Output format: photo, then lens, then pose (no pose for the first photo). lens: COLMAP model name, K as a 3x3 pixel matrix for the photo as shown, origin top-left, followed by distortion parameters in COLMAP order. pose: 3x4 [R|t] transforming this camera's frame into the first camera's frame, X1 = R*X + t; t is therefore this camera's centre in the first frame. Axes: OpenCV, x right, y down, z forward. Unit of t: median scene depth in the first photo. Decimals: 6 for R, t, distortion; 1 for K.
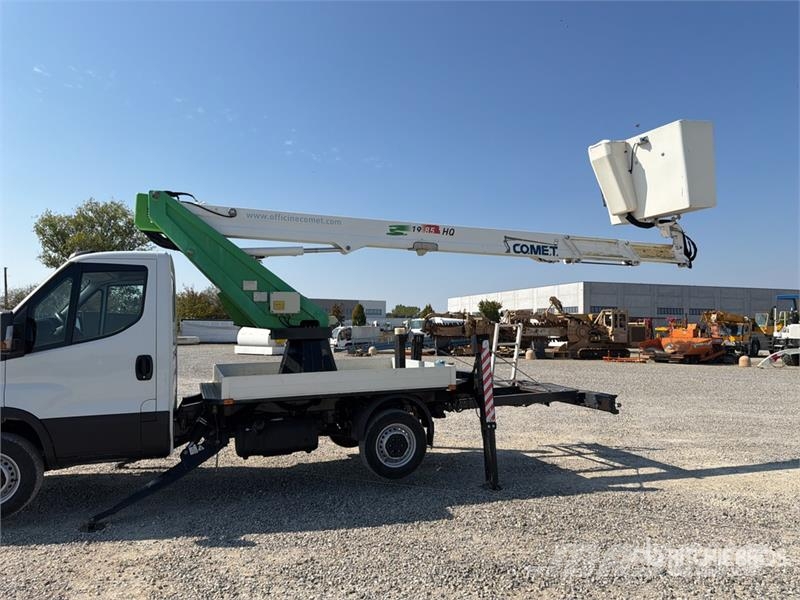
lens RADIAL K [[564.3, 0, 397.3], [0, 564.3, 302.0], [0, 0, 1]] dist [0.104561, -0.144615]
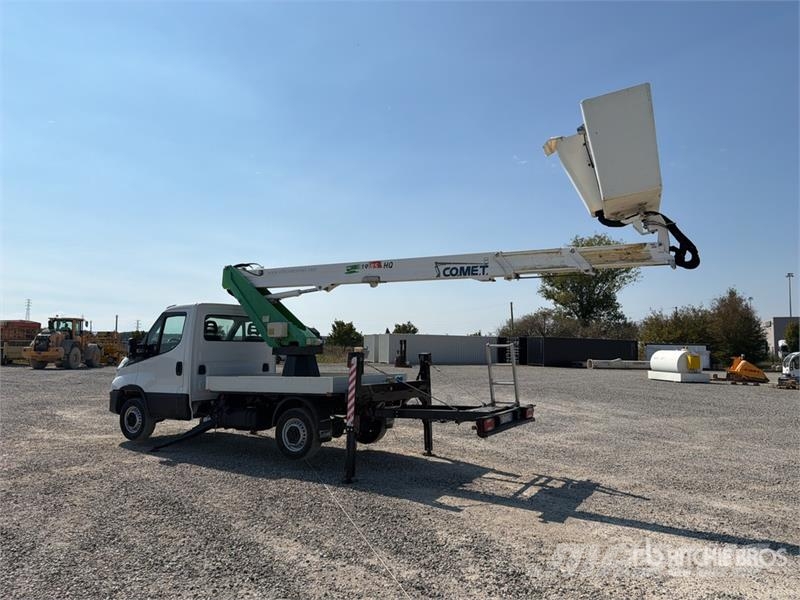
lens RADIAL K [[564.3, 0, 397.3], [0, 564.3, 302.0], [0, 0, 1]] dist [0.104561, -0.144615]
pose [[0.642083, -0.062832, -0.764056, 0.947869], [0.029536, 0.997923, -0.057243, 0.019365], [0.766066, 0.014188, 0.642605, 0.245780]]
